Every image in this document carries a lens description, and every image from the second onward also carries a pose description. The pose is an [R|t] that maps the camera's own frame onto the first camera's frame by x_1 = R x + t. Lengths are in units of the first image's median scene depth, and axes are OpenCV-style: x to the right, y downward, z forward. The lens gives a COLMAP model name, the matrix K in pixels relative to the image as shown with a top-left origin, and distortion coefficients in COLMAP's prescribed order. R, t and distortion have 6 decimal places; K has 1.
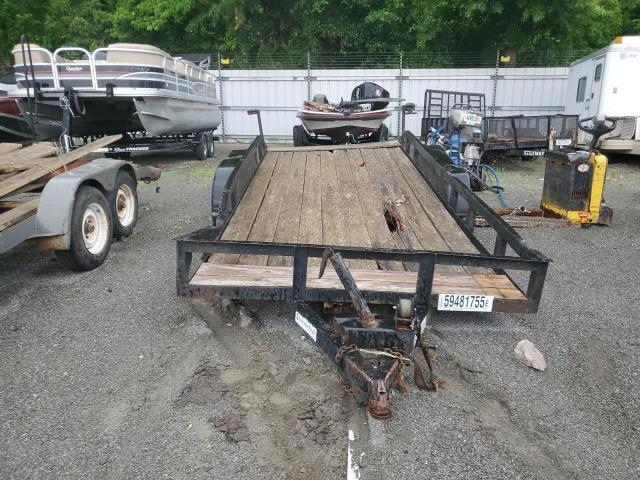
lens RADIAL K [[495.9, 0, 320.0], [0, 495.9, 240.0], [0, 0, 1]] dist [0.067992, 0.002568]
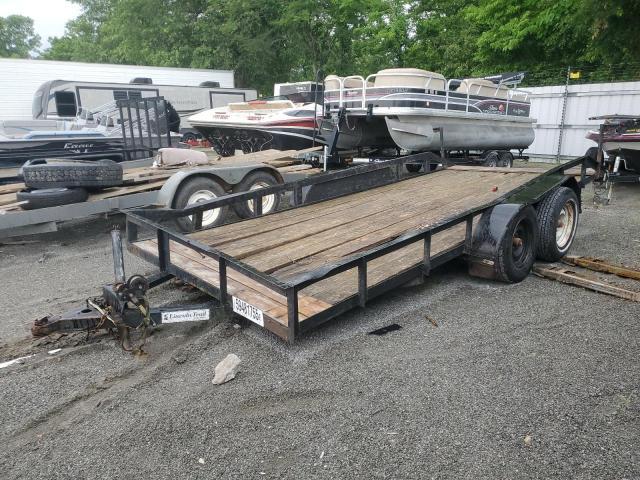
lens RADIAL K [[512.7, 0, 320.0], [0, 512.7, 240.0], [0, 0, 1]] dist [0.009203, 0.012940]
pose [[0.706666, 0.175785, -0.685363, 0.351854], [-0.200100, 0.978755, 0.044716, -0.031929], [0.678663, 0.105542, 0.726827, 0.092102]]
